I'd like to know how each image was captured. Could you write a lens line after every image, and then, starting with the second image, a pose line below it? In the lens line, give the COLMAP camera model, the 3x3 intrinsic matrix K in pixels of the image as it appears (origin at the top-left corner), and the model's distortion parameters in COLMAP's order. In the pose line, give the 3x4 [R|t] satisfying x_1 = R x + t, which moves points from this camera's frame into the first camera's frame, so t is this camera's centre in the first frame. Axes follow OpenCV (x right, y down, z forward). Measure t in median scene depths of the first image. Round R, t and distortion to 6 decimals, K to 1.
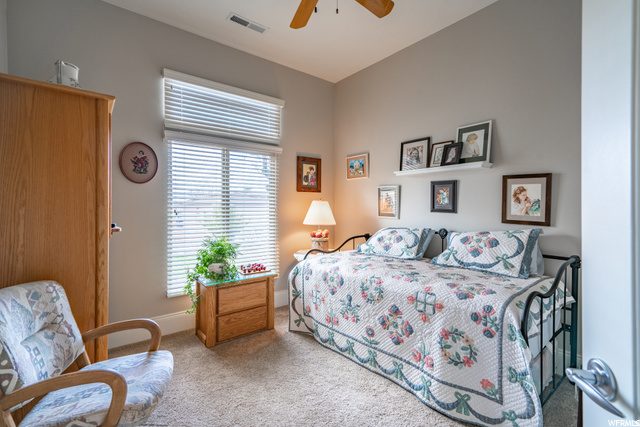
lens RADIAL K [[297.2, 0, 320.2], [0, 297.2, 206.2], [0, 0, 1]] dist [0.002493, 0.000622]
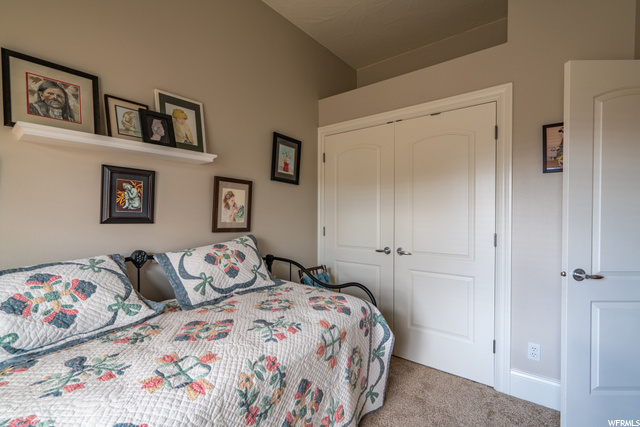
lens RADIAL K [[295.5, 0, 320.0], [0, 295.5, 213.5], [0, 0, 1]] dist [-0.000446, -0.000068]
pose [[-0.243961, -0.005297, 0.969771, -0.250900], [-0.004890, 0.999979, 0.004231, -0.001625], [-0.969773, -0.003710, -0.243982, 0.847804]]
